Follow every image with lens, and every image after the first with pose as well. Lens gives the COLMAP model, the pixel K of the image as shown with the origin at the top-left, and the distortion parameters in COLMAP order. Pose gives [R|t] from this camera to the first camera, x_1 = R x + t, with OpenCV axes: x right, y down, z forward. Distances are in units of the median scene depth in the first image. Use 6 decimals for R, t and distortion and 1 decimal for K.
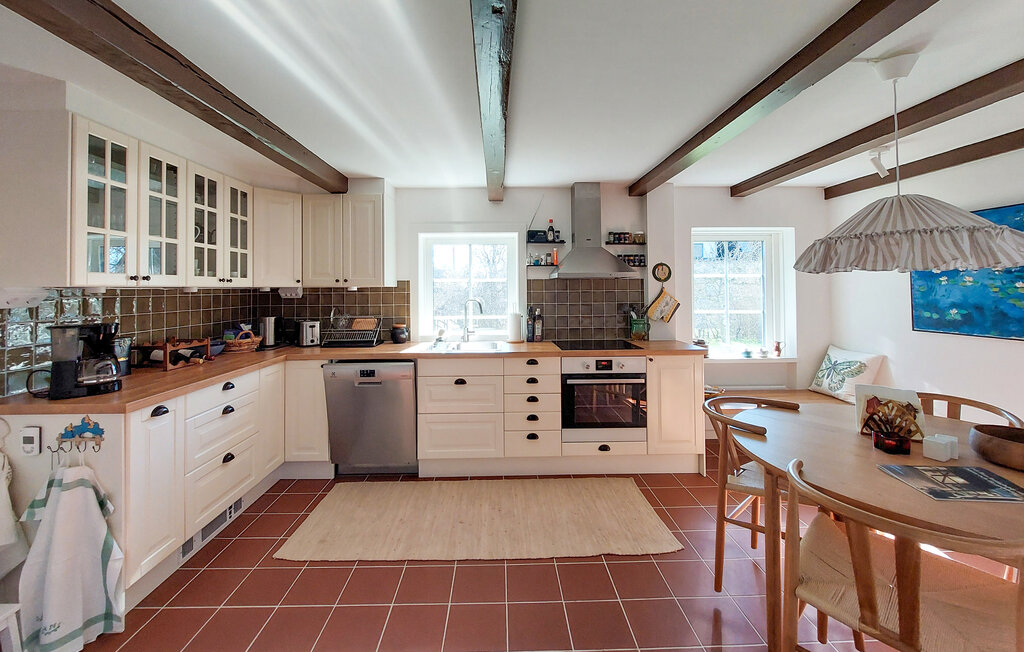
lens RADIAL K [[412.4, 0, 498.7], [0, 412.4, 283.5], [0, 0, 1]] dist [-0.013564, -0.000021]
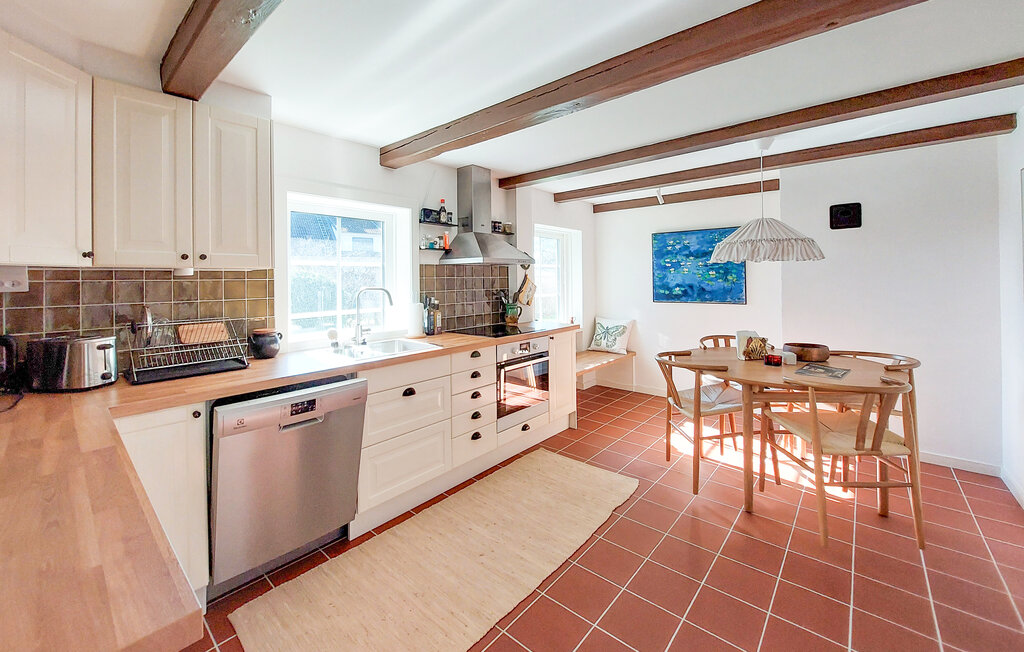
lens RADIAL K [[412.4, 0, 498.7], [0, 412.4, 283.5], [0, 0, 1]] dist [-0.013564, -0.000021]
pose [[0.668809, -0.007443, 0.743397, -0.516834], [-0.001728, 0.999932, 0.011566, 0.022220], [-0.743432, -0.009020, 0.668750, 0.329486]]
